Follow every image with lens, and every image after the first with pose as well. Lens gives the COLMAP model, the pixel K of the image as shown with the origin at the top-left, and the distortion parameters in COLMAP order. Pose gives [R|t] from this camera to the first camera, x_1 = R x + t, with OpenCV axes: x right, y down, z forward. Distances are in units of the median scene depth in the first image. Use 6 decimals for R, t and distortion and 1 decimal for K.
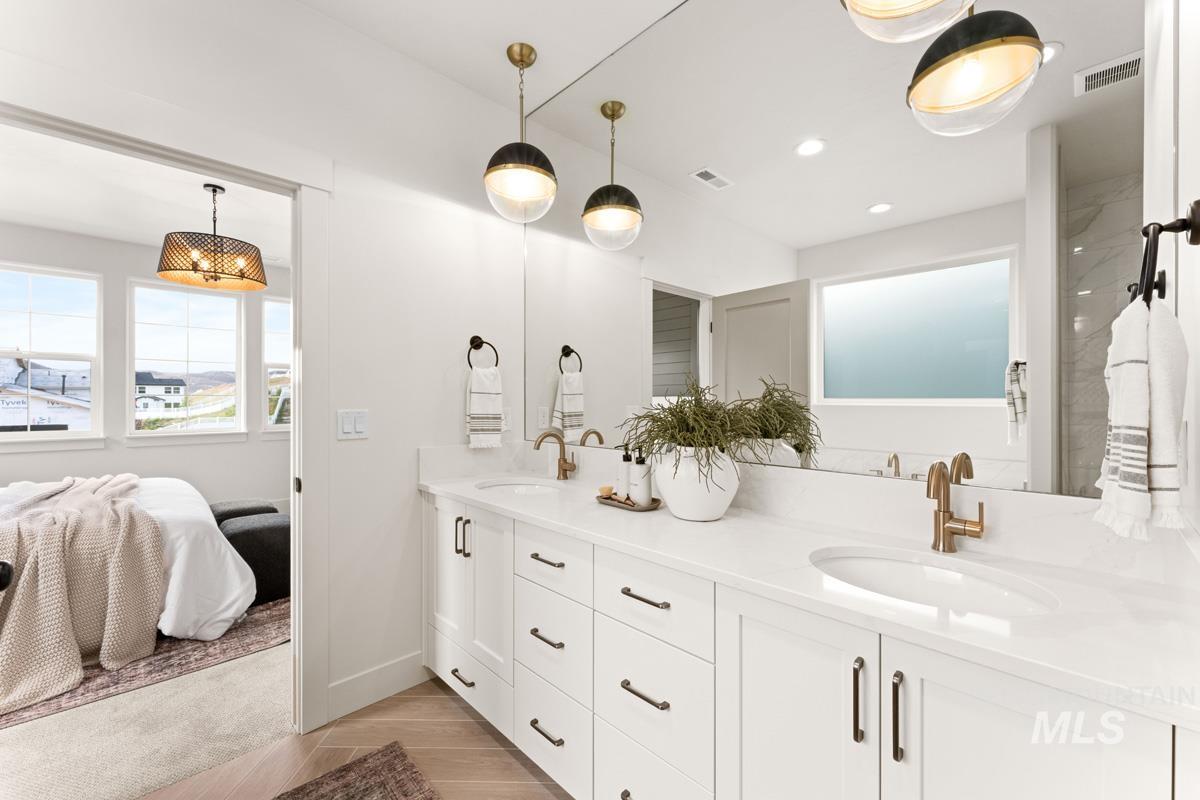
lens RADIAL K [[486.9, 0, 601.0], [0, 486.9, 401.8], [0, 0, 1]] dist [0.000774, -0.000937]
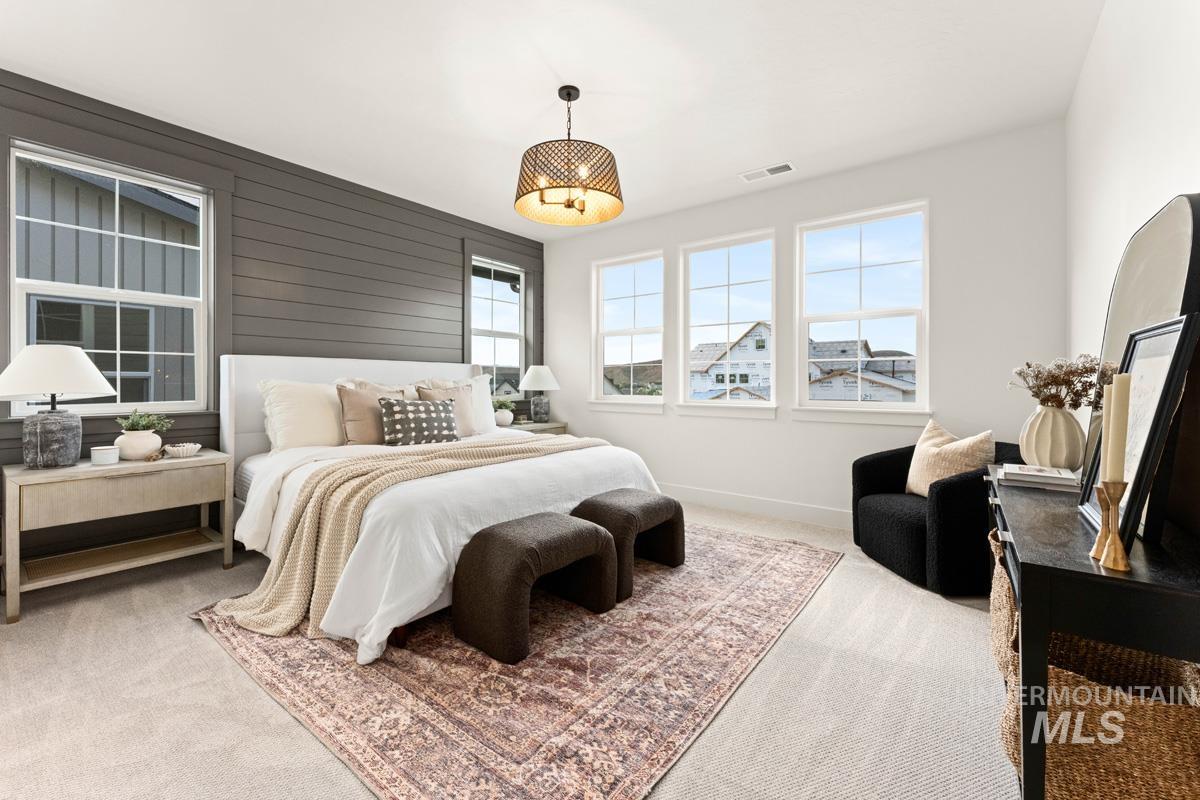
lens RADIAL K [[486.9, 0, 580.1], [0, 486.9, 386.5], [0, 0, 1]] dist [0.000774, -0.000937]
pose [[0.127241, 0.006570, -0.991850, -0.059176], [-0.002043, 0.999978, 0.006362, 0.042257], [0.991870, 0.001217, 0.127251, 0.896985]]
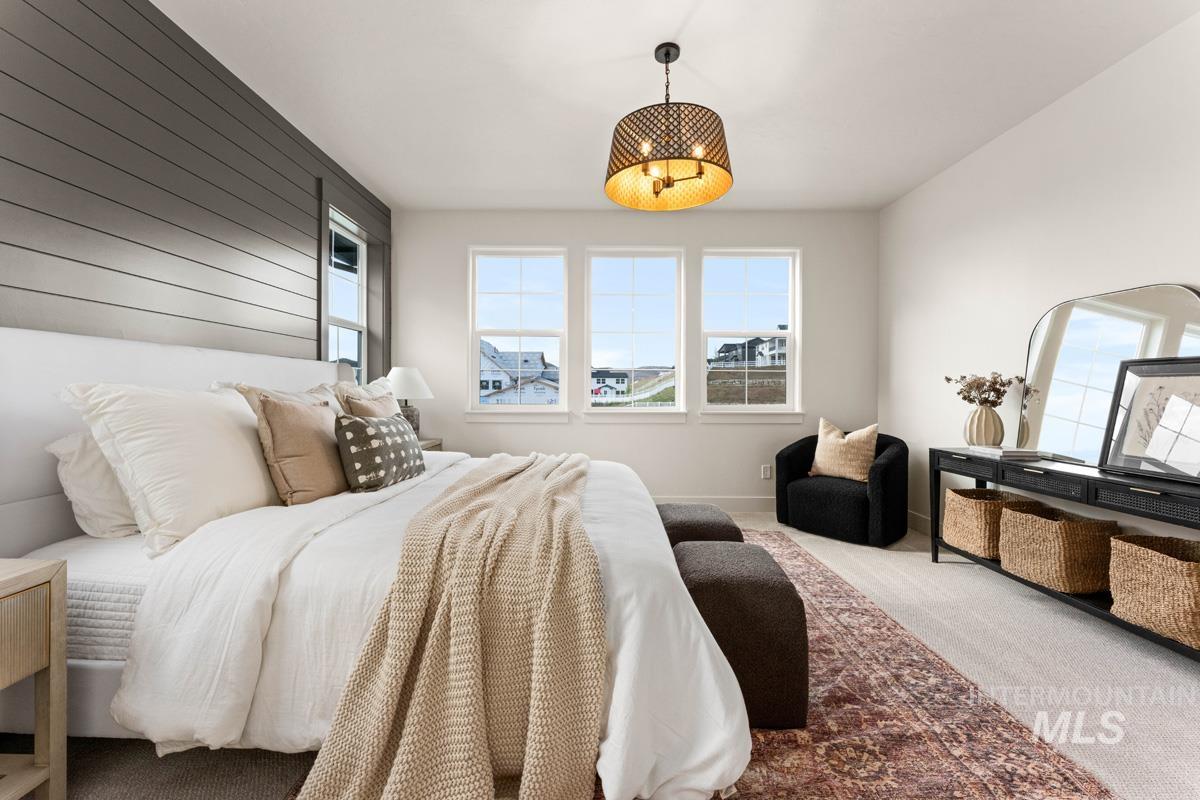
lens RADIAL K [[486.9, 0, 595.6], [0, 486.9, 399.5], [0, 0, 1]] dist [0.000774, -0.000937]
pose [[0.716108, 0.015284, -0.697822, -0.405811], [-0.002905, 0.999817, 0.018918, 0.041202], [0.697983, -0.011521, 0.716022, 0.461856]]
